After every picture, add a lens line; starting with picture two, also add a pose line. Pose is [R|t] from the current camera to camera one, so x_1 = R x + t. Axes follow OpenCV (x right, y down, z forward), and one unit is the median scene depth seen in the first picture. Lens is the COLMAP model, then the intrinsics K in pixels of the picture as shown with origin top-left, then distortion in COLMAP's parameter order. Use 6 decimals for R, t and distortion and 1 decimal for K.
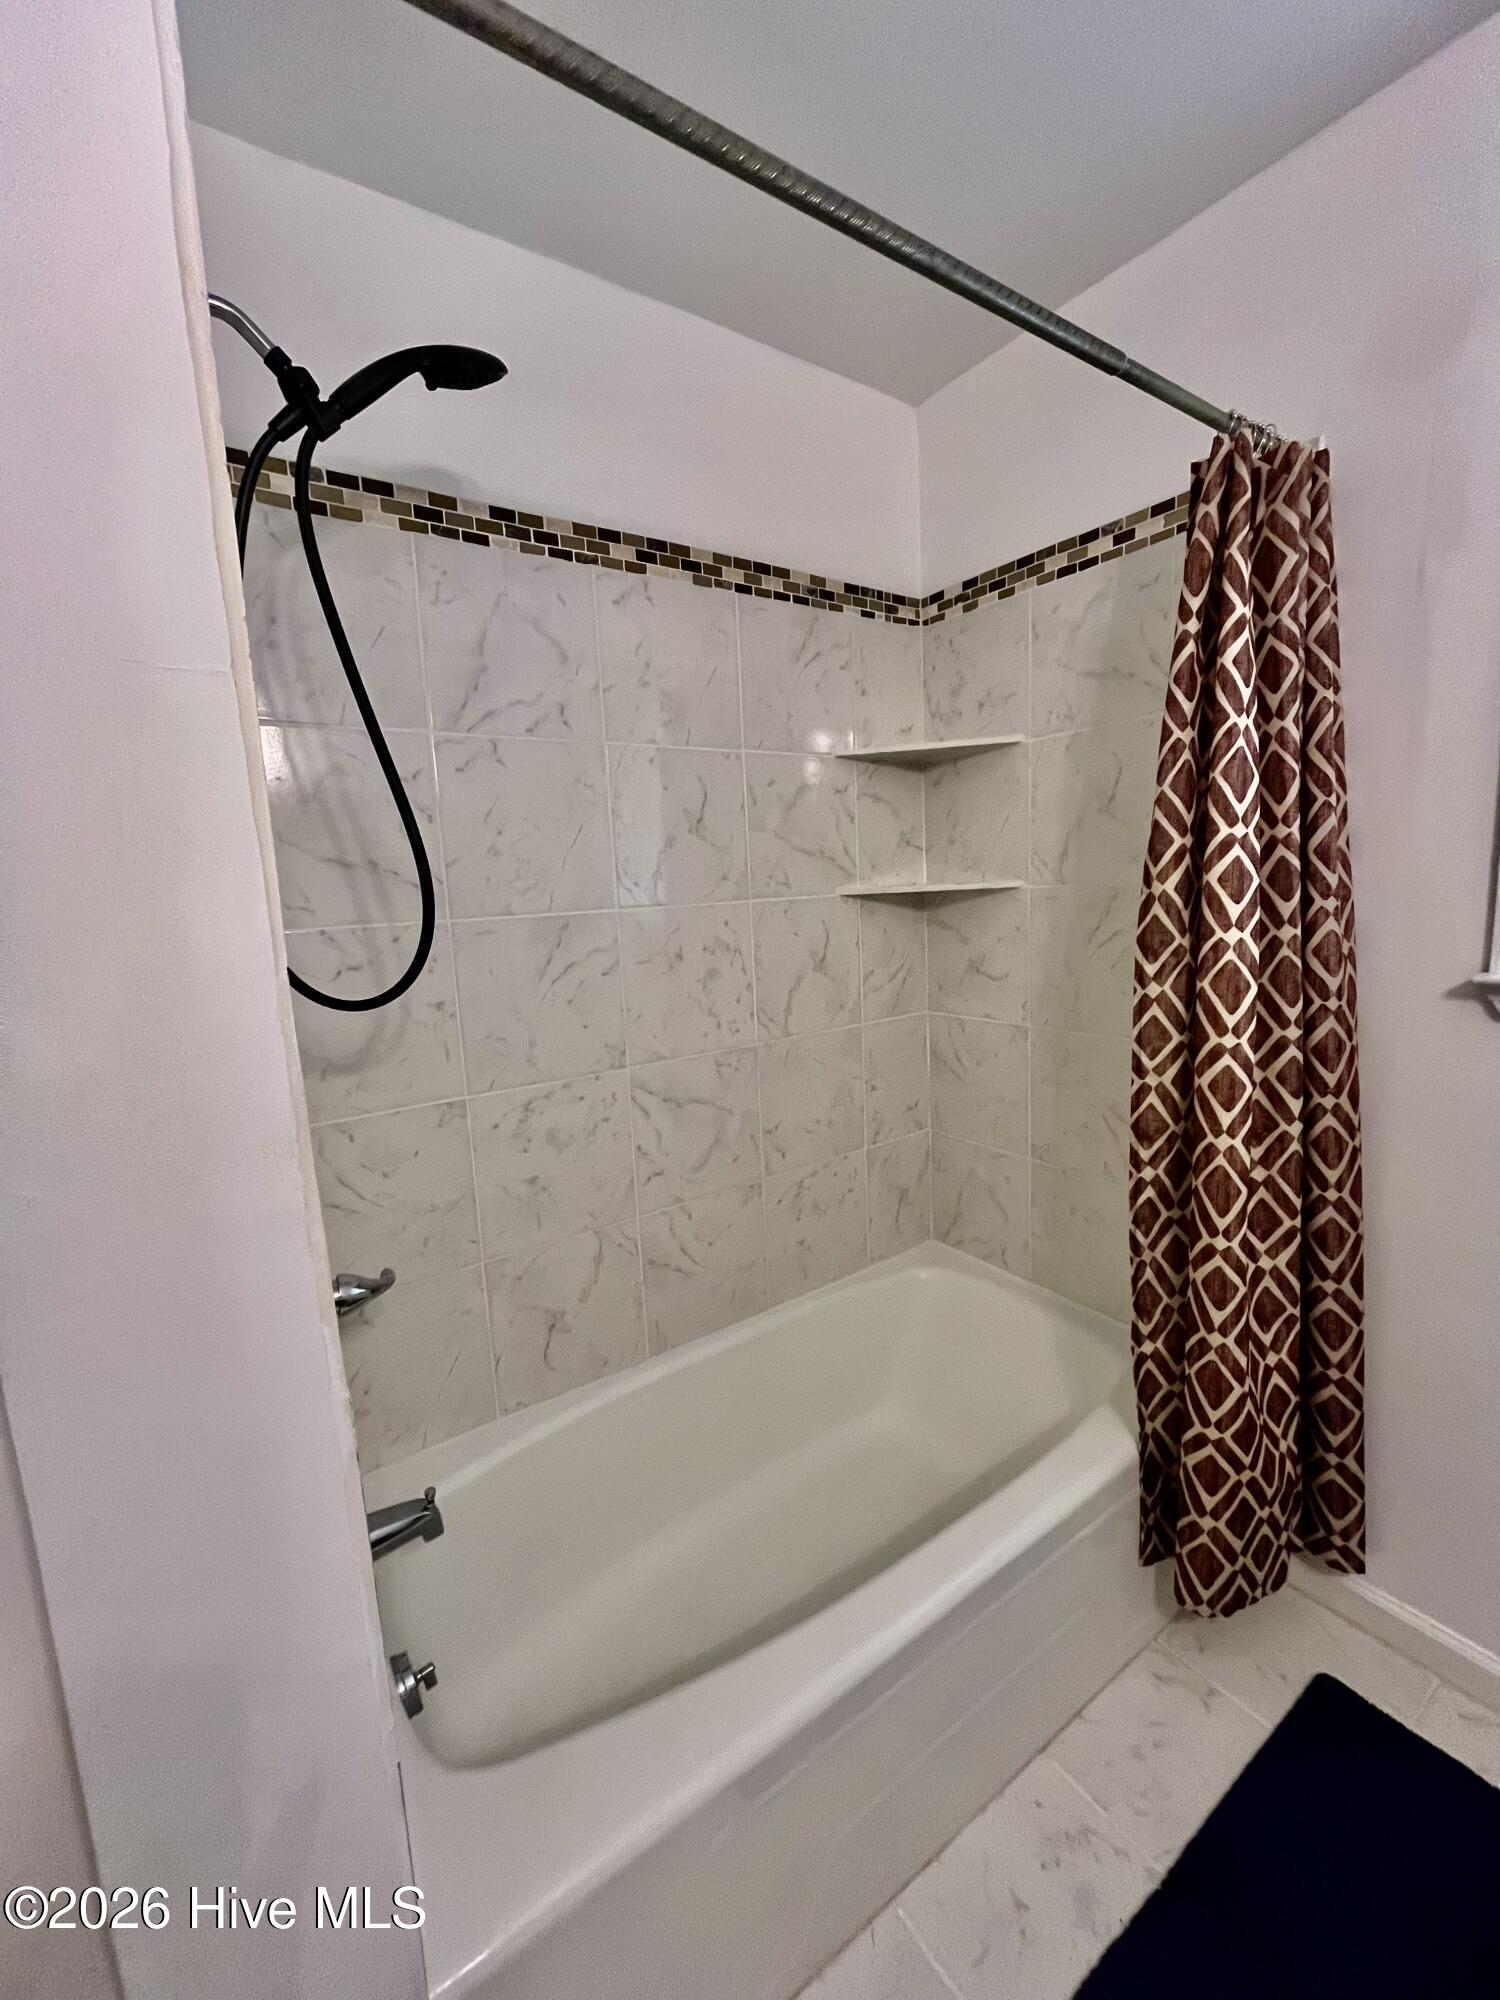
lens RADIAL K [[808.1, 0, 755.7], [0, 808.1, 996.6], [0, 0, 1]] dist [-0.001416, -0.000208]
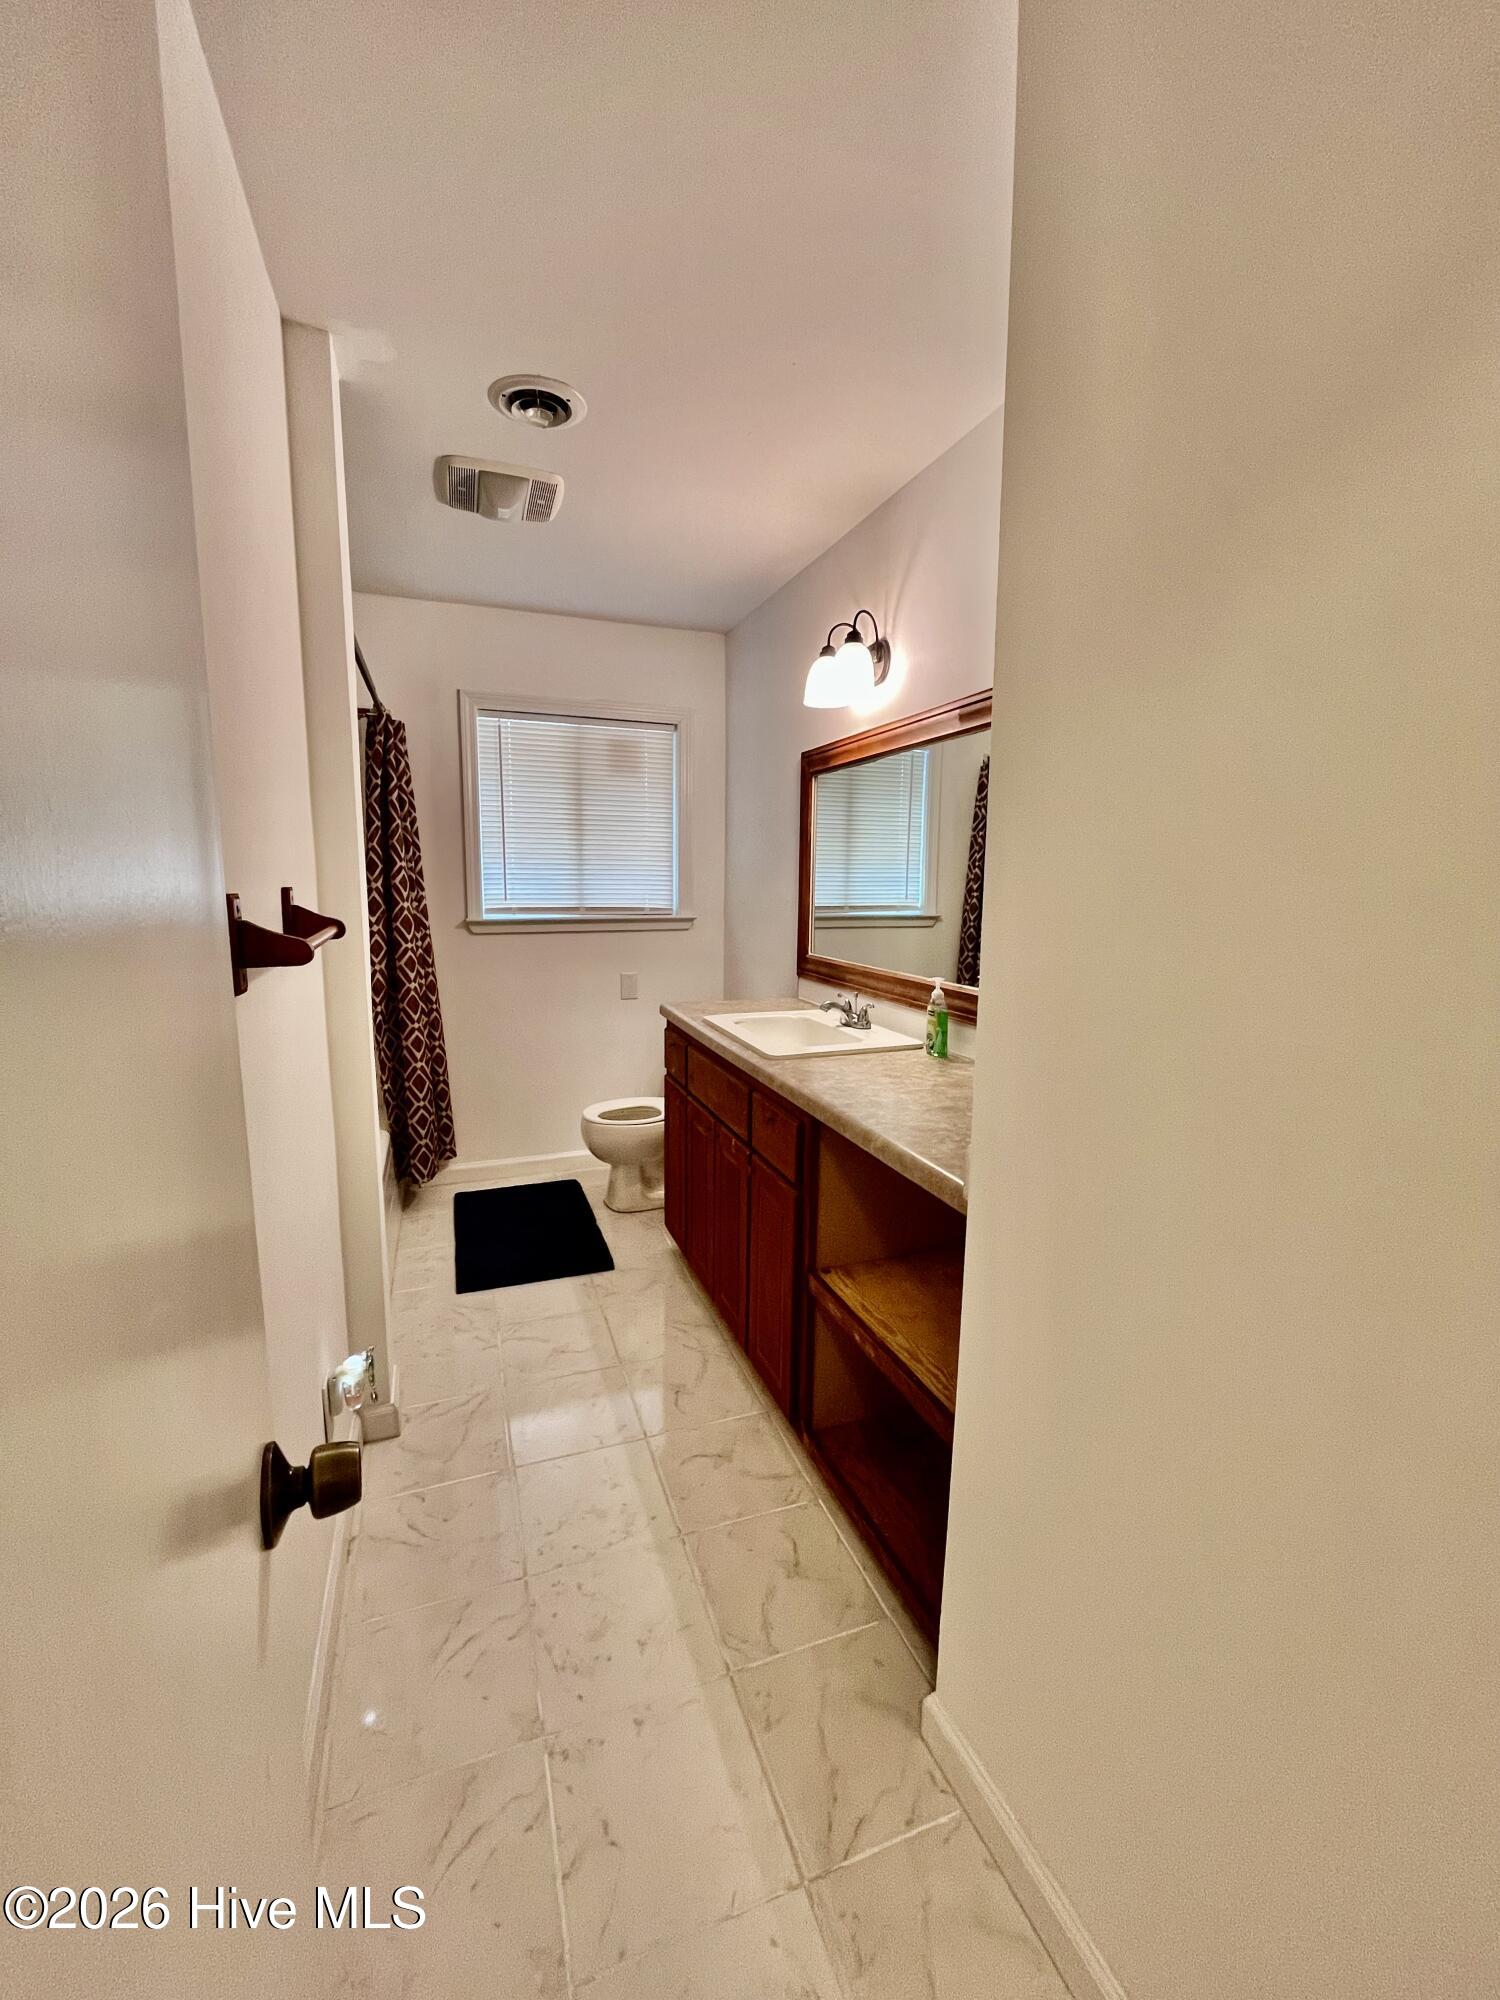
lens RADIAL K [[808.1, 0, 753.0], [0, 808.1, 997.5], [0, 0, 1]] dist [-0.001416, -0.000208]
pose [[0.231962, -0.098602, 0.967714, -1.467191], [0.117648, 0.990390, 0.072712, 0.141199], [-0.965584, 0.096984, 0.241333, -0.581090]]
